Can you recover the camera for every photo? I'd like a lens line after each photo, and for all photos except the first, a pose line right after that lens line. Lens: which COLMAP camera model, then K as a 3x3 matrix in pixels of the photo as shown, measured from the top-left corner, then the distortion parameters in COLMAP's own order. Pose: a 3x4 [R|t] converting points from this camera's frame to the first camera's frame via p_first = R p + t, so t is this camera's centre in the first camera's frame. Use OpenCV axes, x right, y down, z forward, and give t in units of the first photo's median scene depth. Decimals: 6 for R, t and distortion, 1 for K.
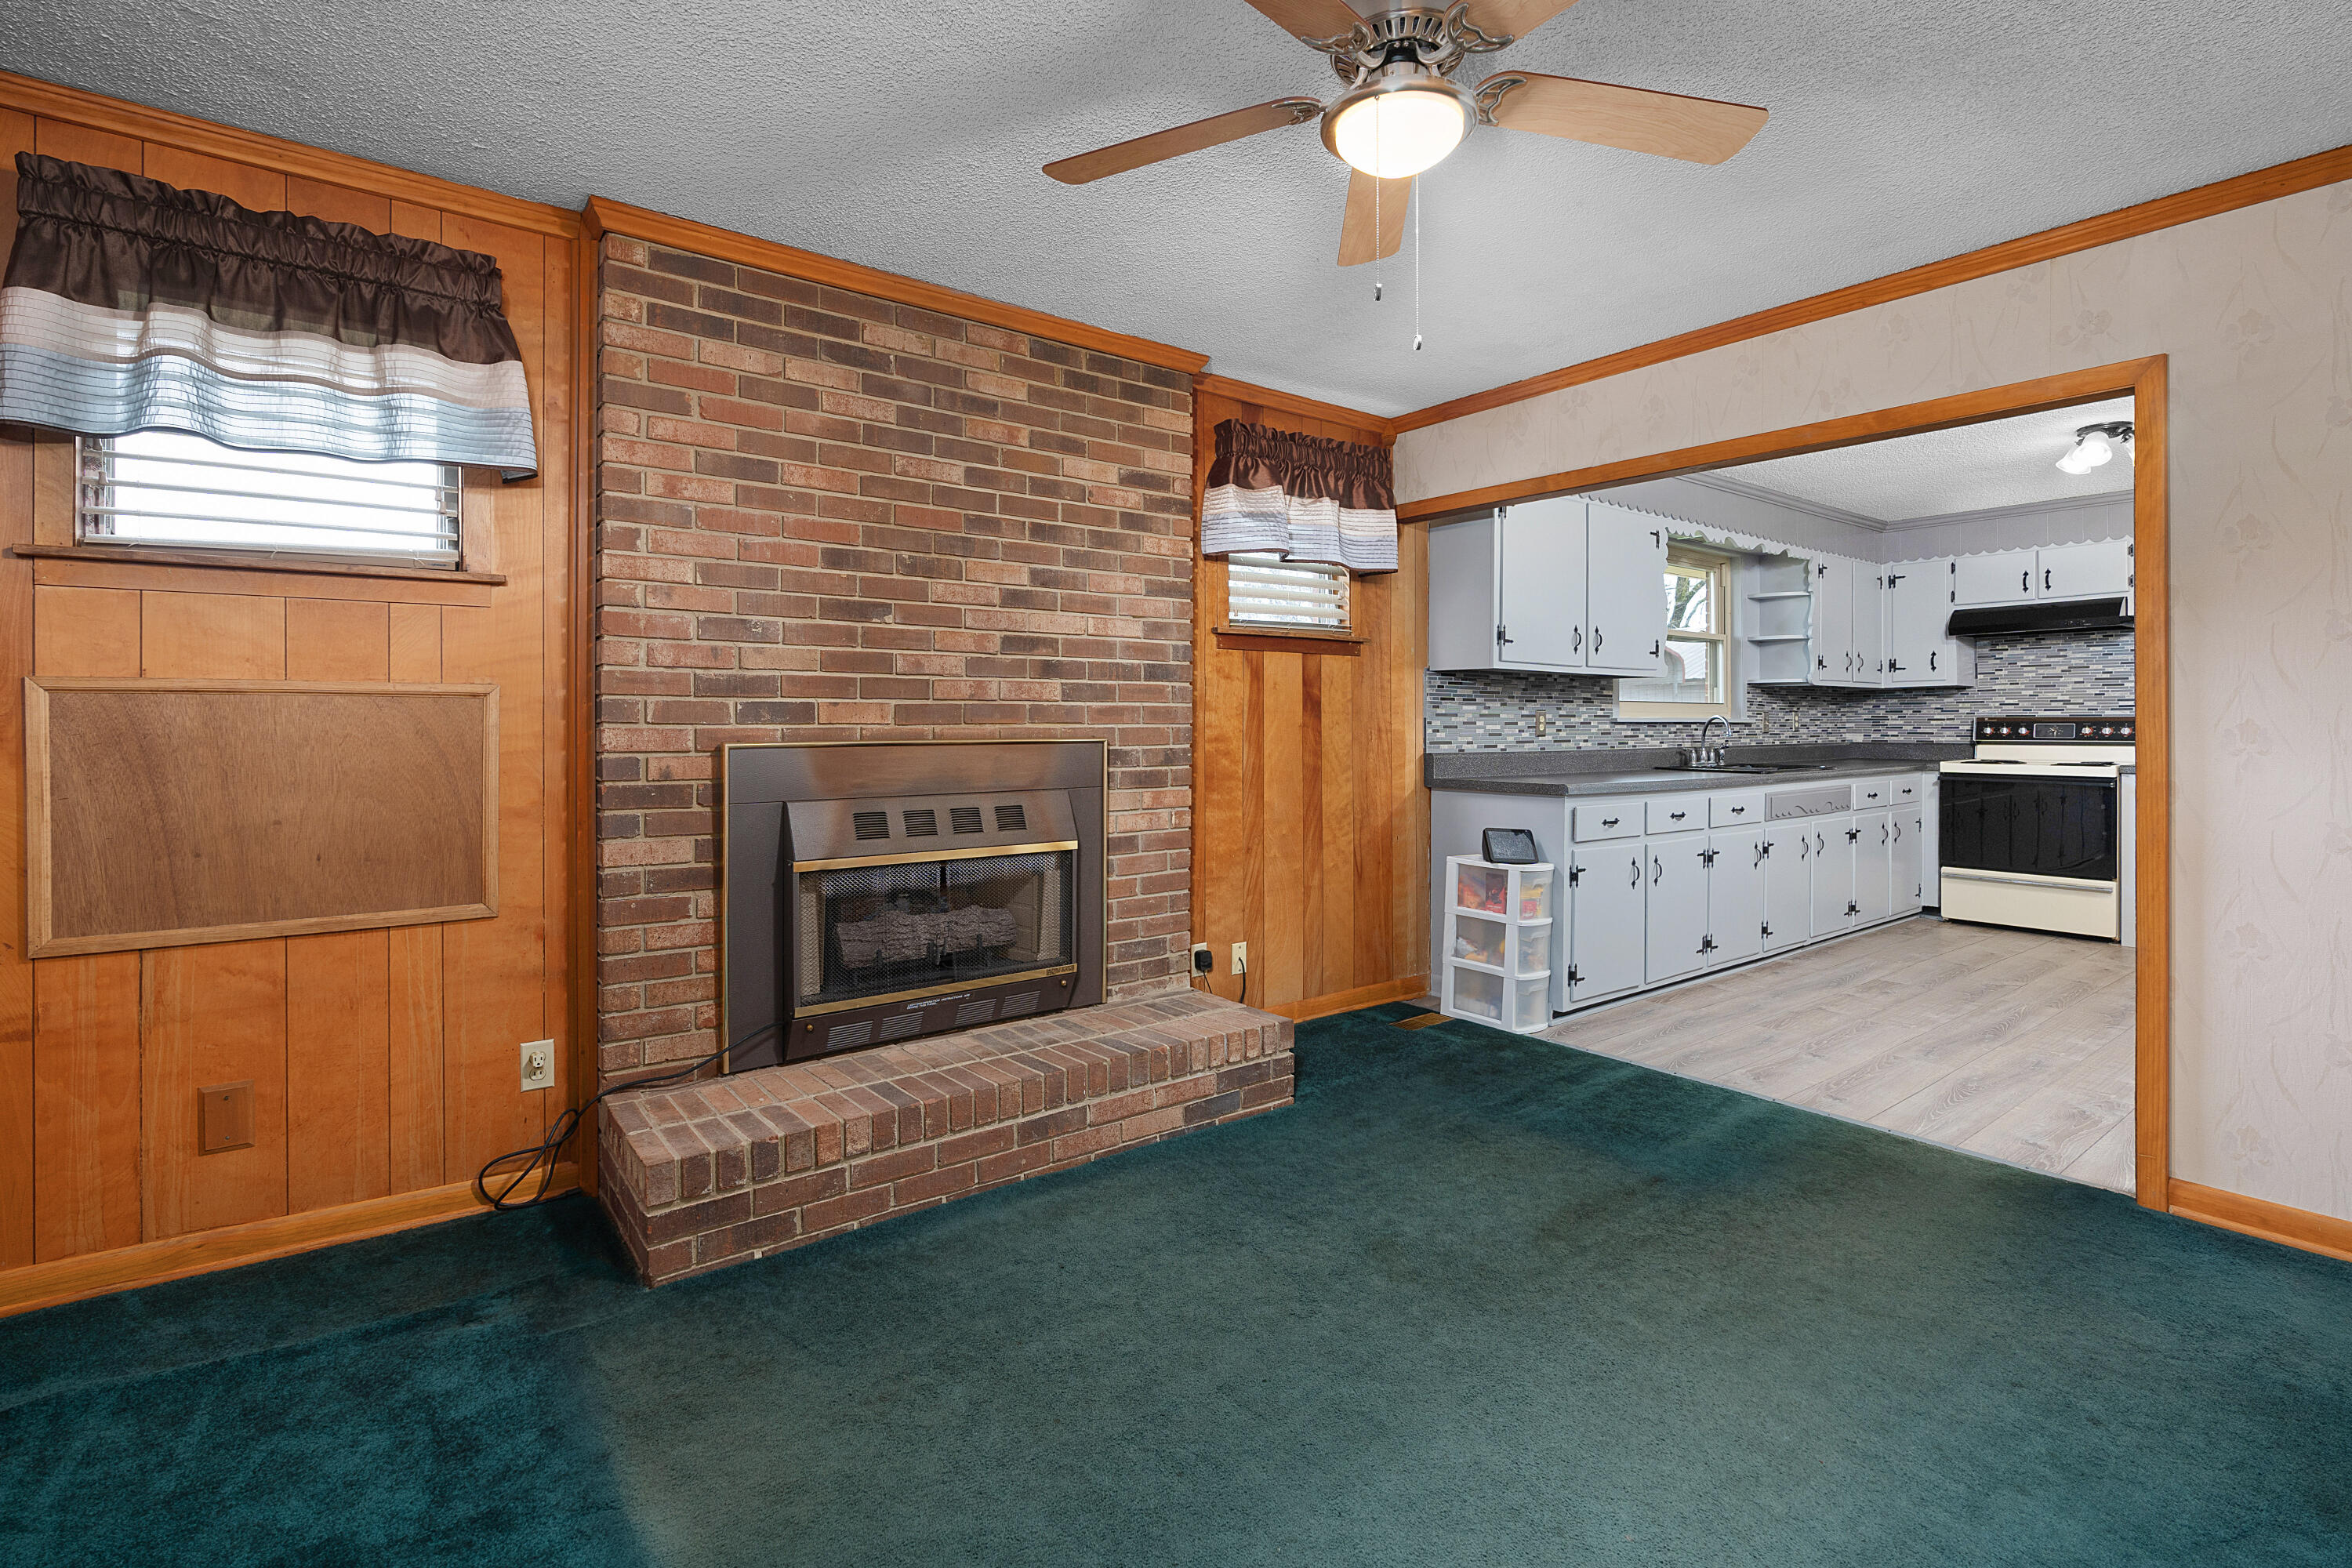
lens RADIAL K [[1078.5, 0, 1166.2], [0, 1078.5, 719.3], [0, 0, 1]] dist [-0.010684, 0.000926]
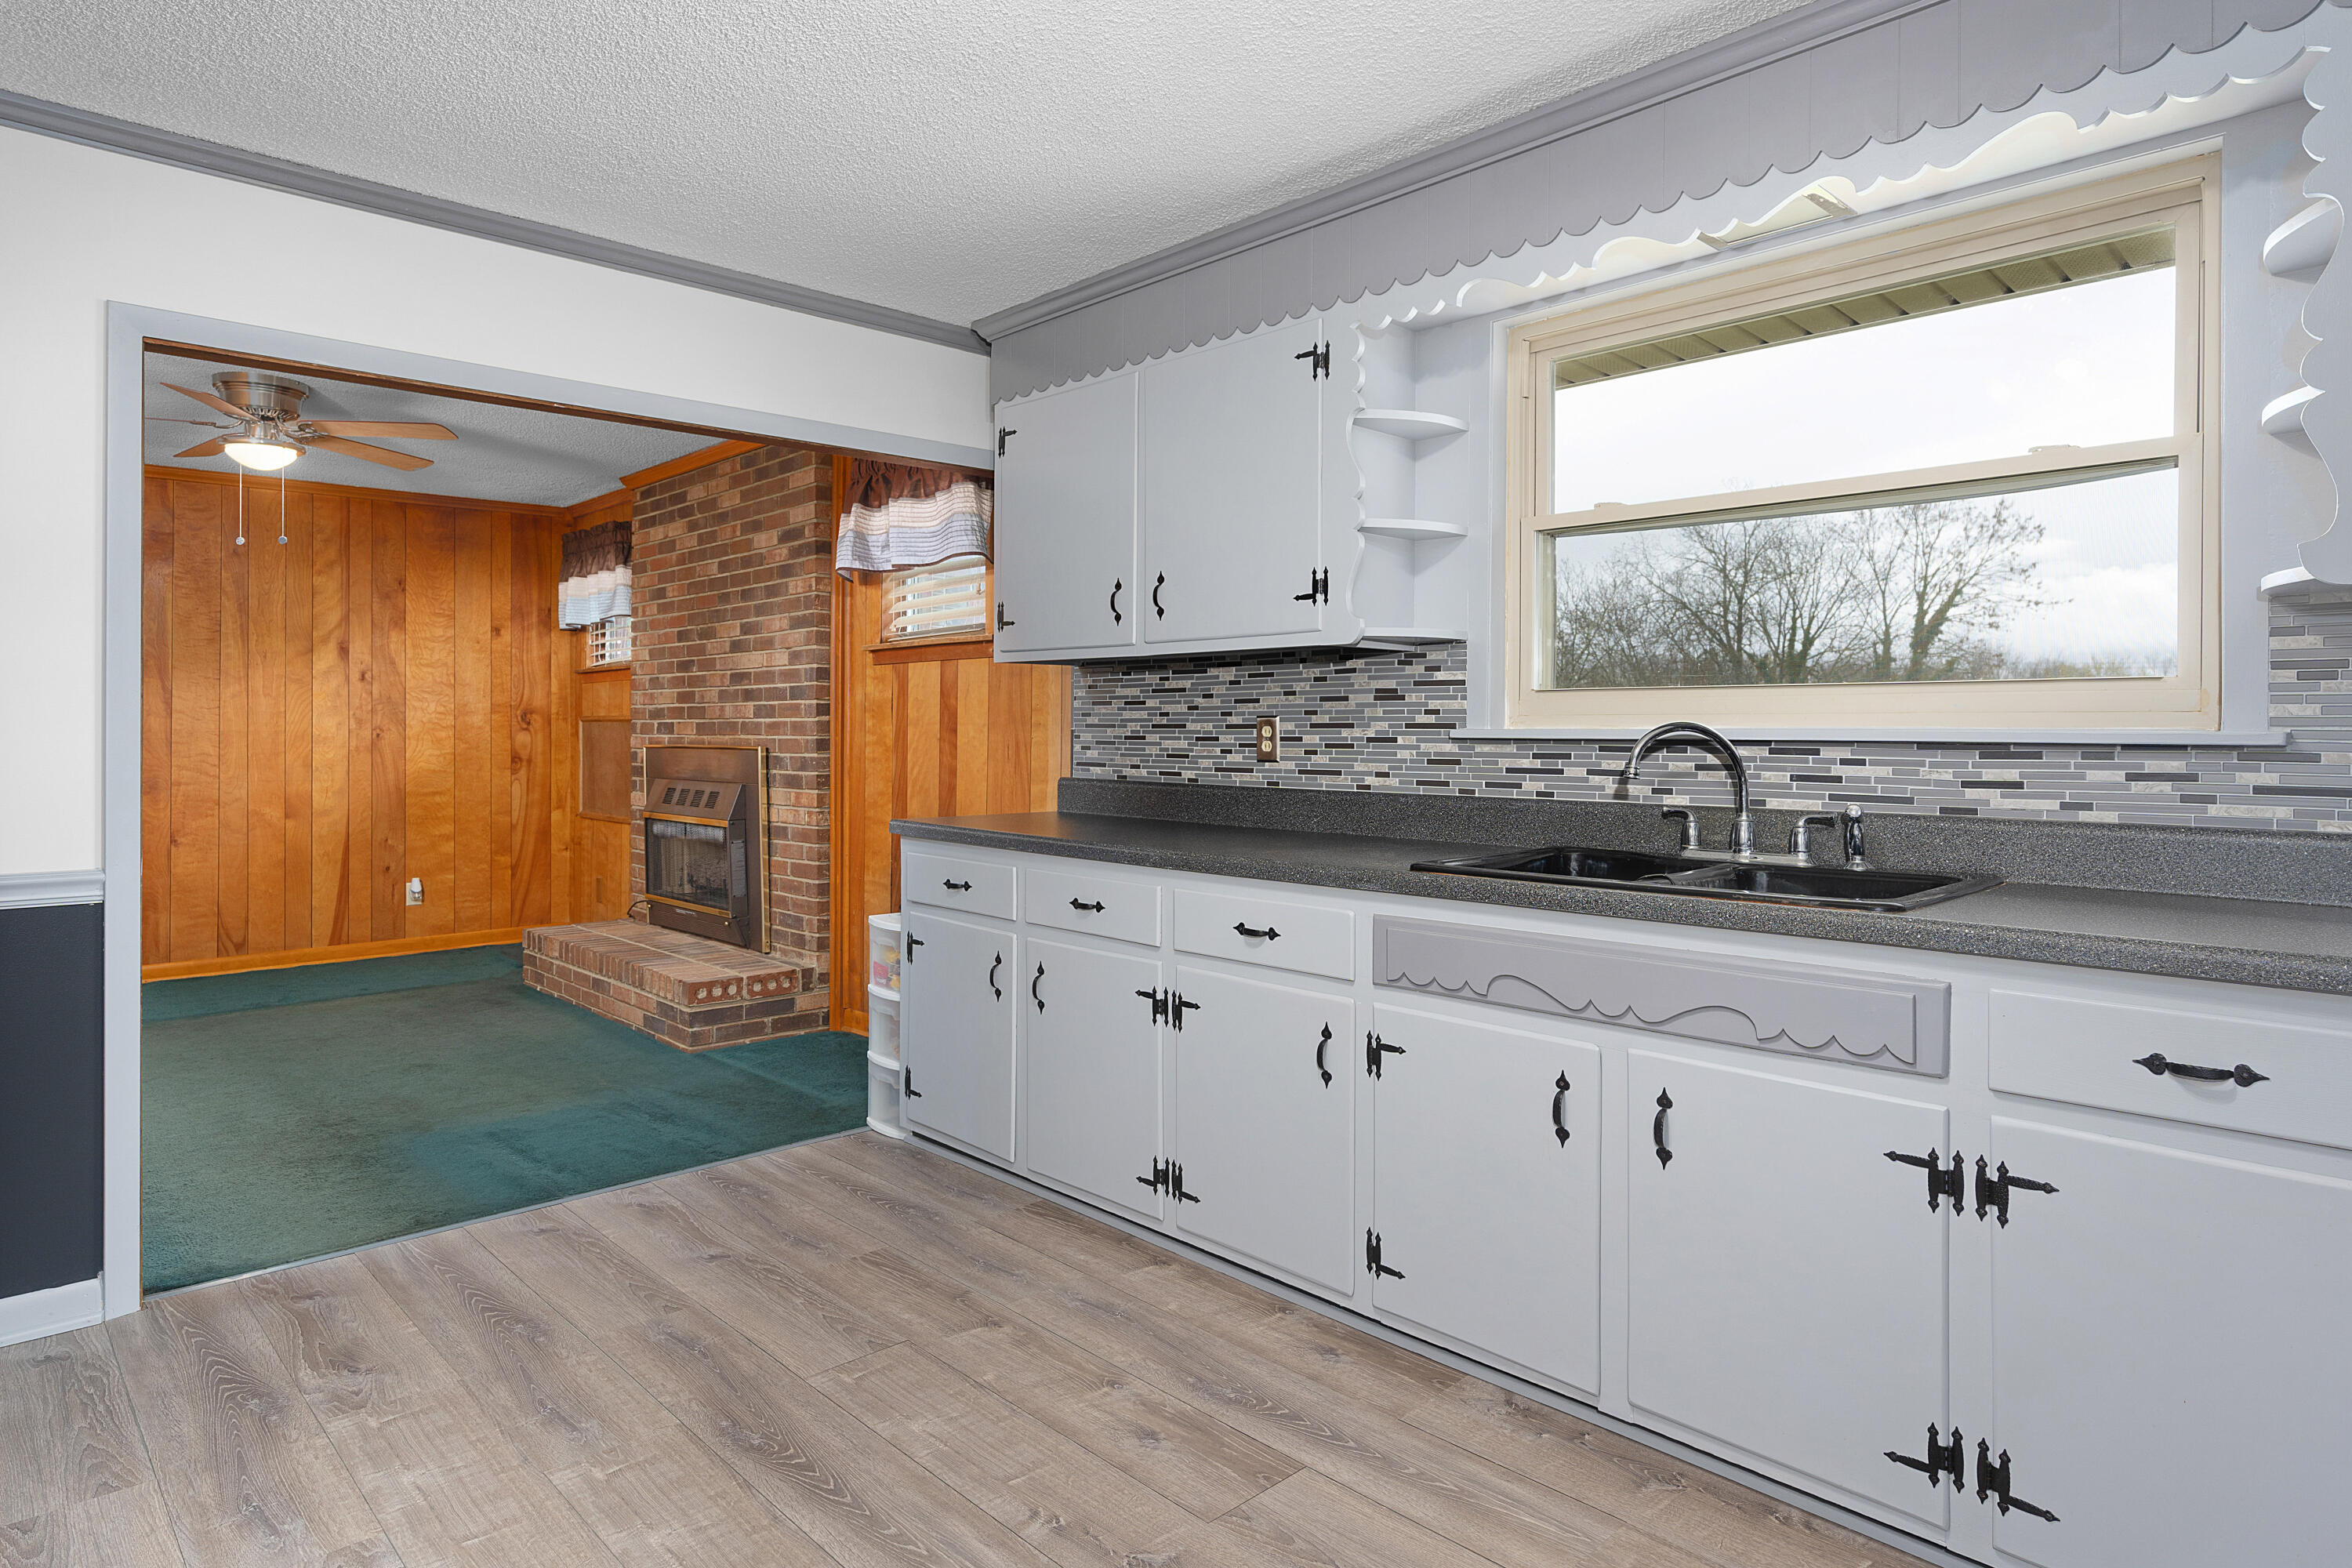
lens RADIAL K [[1320.5, 0, 1147.6], [0, 1320.5, 736.1], [0, 0, 1]] dist [0.000574, 0.000034]
pose [[0.106491, -0.000590, -0.994313, 1.470438], [-0.004263, 0.999990, -0.001049, 0.004683], [0.994304, 0.004350, 0.106488, 1.217318]]
